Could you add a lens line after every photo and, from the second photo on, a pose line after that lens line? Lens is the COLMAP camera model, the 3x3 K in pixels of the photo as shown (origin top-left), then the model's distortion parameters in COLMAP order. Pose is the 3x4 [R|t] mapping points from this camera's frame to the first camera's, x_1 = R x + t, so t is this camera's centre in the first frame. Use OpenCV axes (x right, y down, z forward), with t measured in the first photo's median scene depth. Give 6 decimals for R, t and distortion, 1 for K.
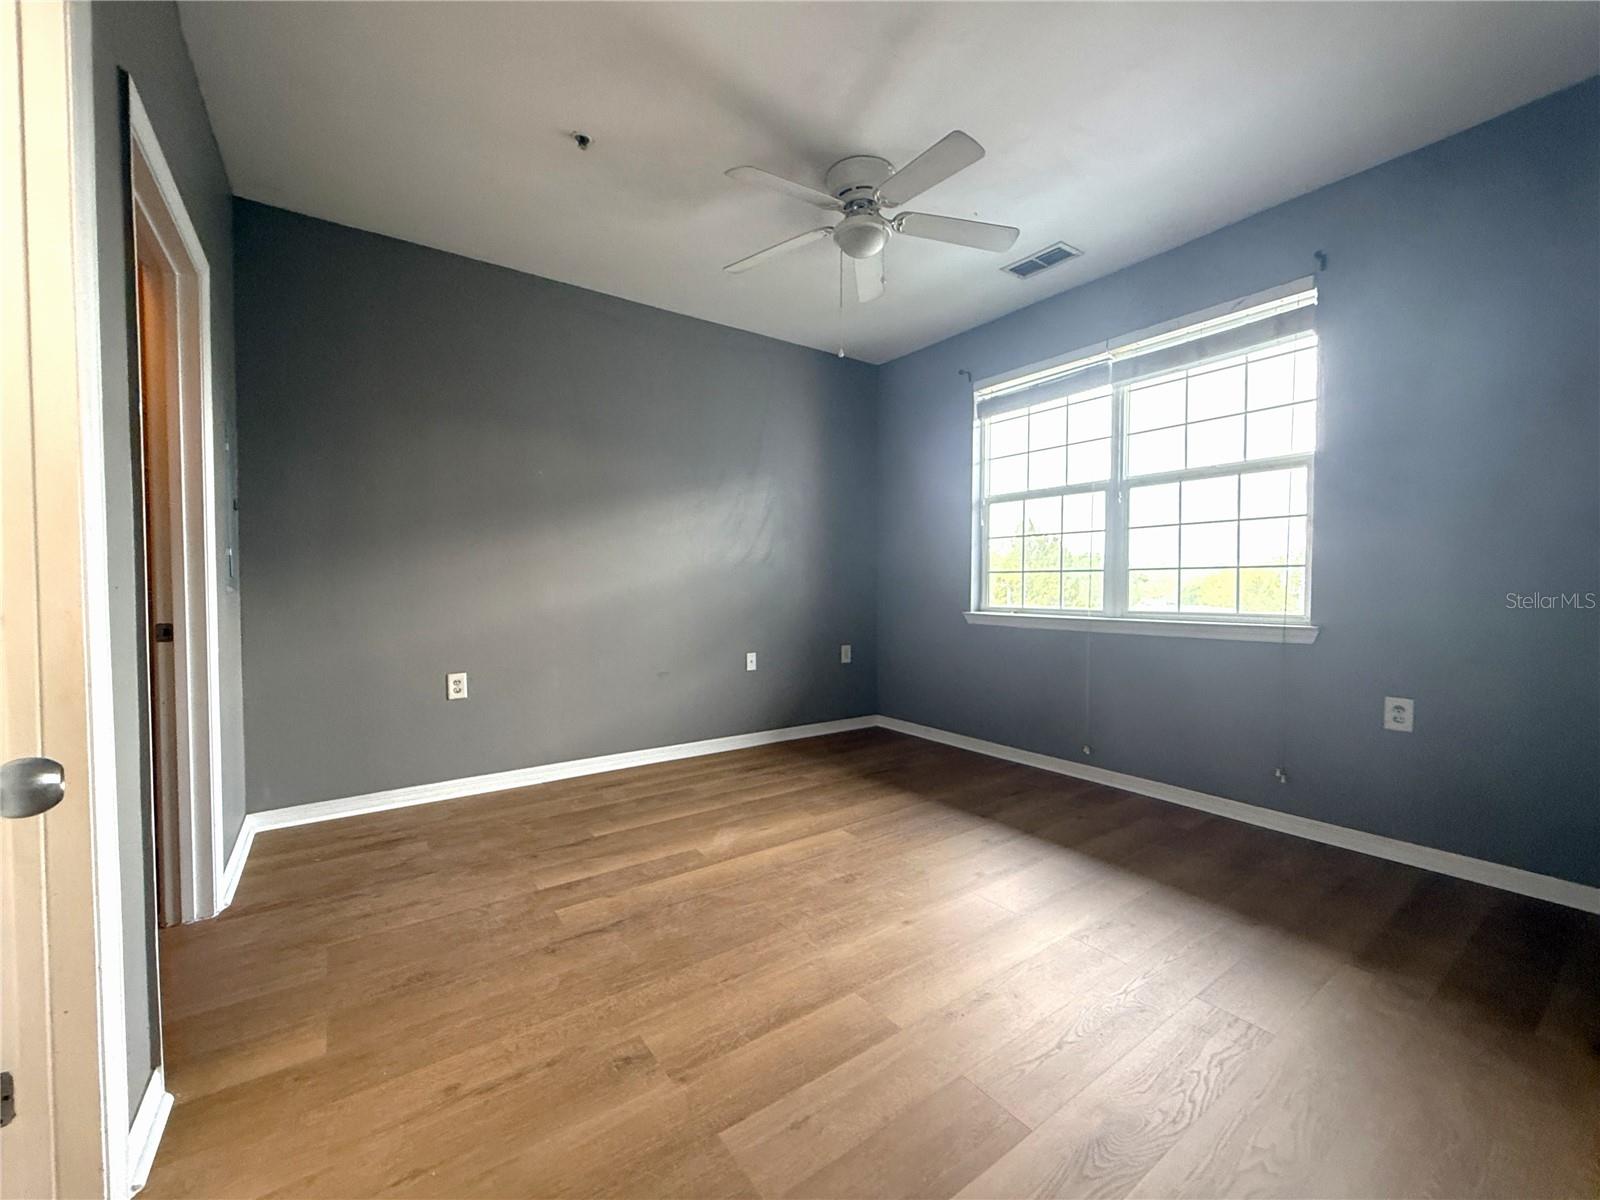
lens RADIAL K [[637.3, 0, 803.9], [0, 637.3, 602.1], [0, 0, 1]] dist [-0.004912, 0.001400]
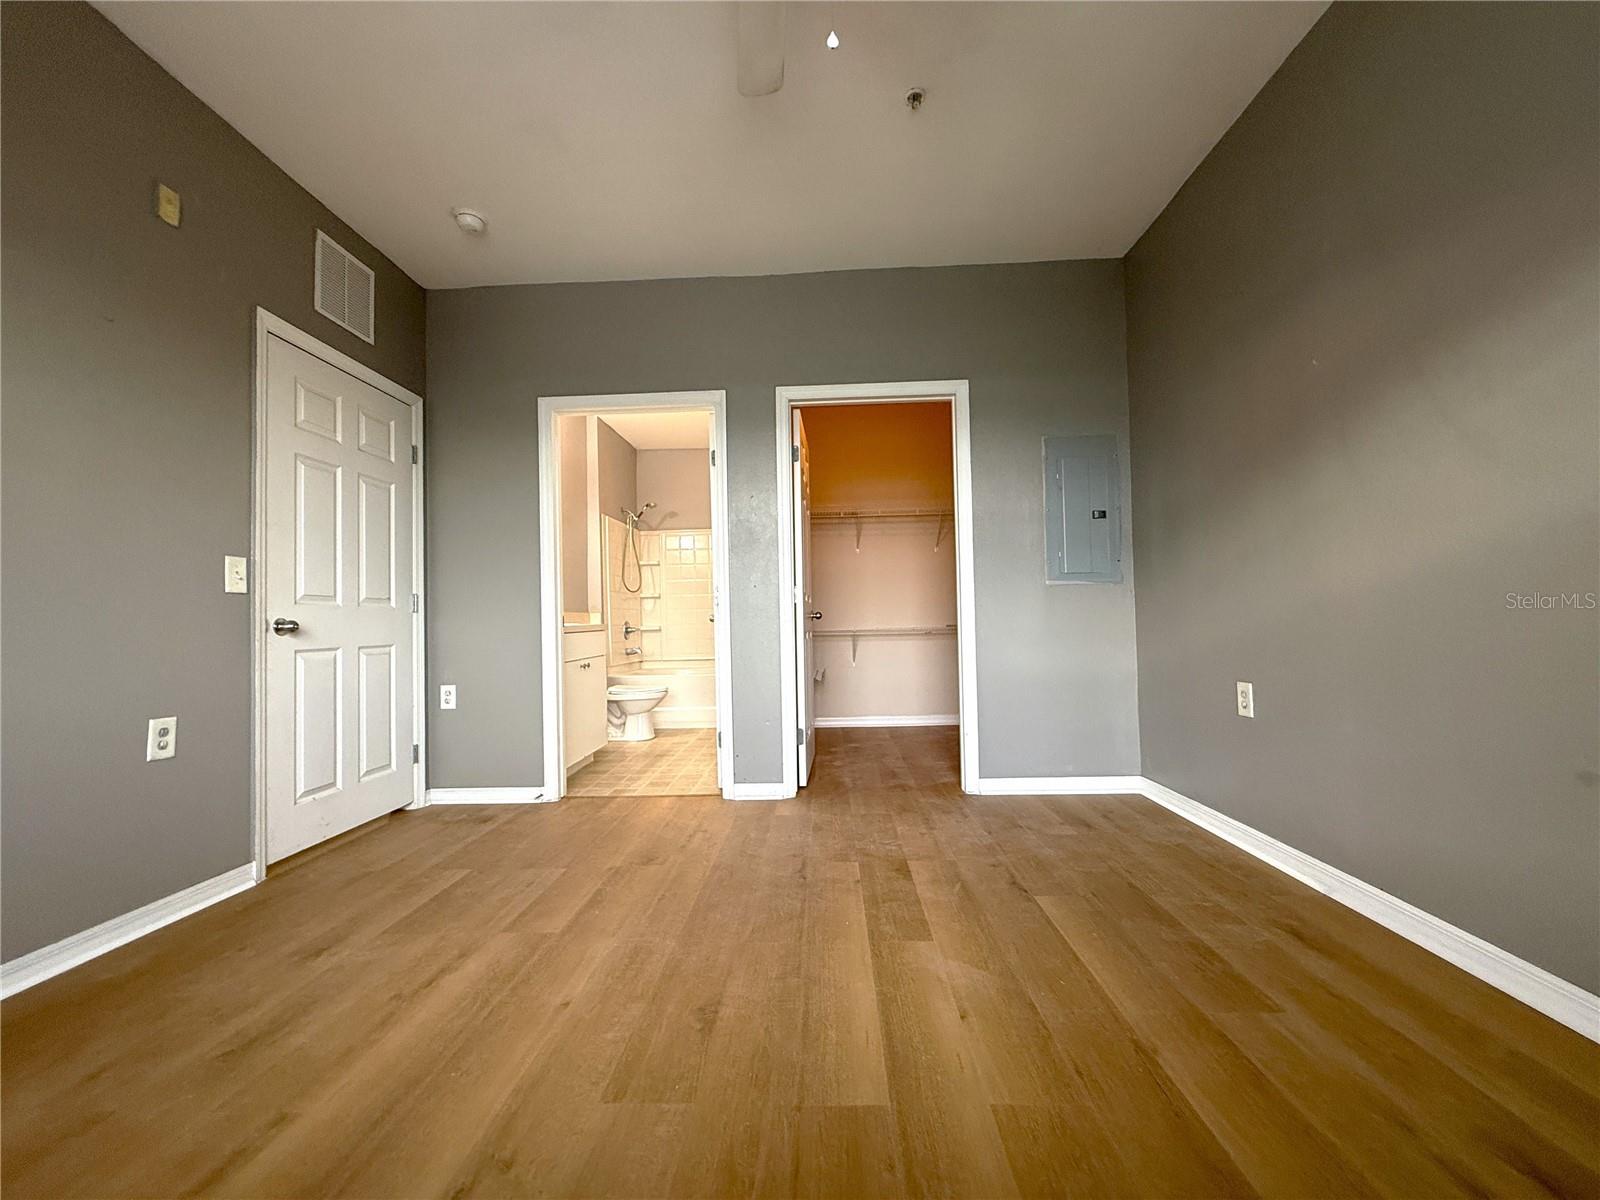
lens RADIAL K [[637.3, 0, 802.5], [0, 637.3, 601.7], [0, 0, 1]] dist [-0.004912, 0.001400]
pose [[-0.607228, -0.011932, -0.794438, 0.471263], [-0.001754, 0.999905, -0.013677, 0.036033], [0.794525, -0.006911, -0.607192, 1.342736]]
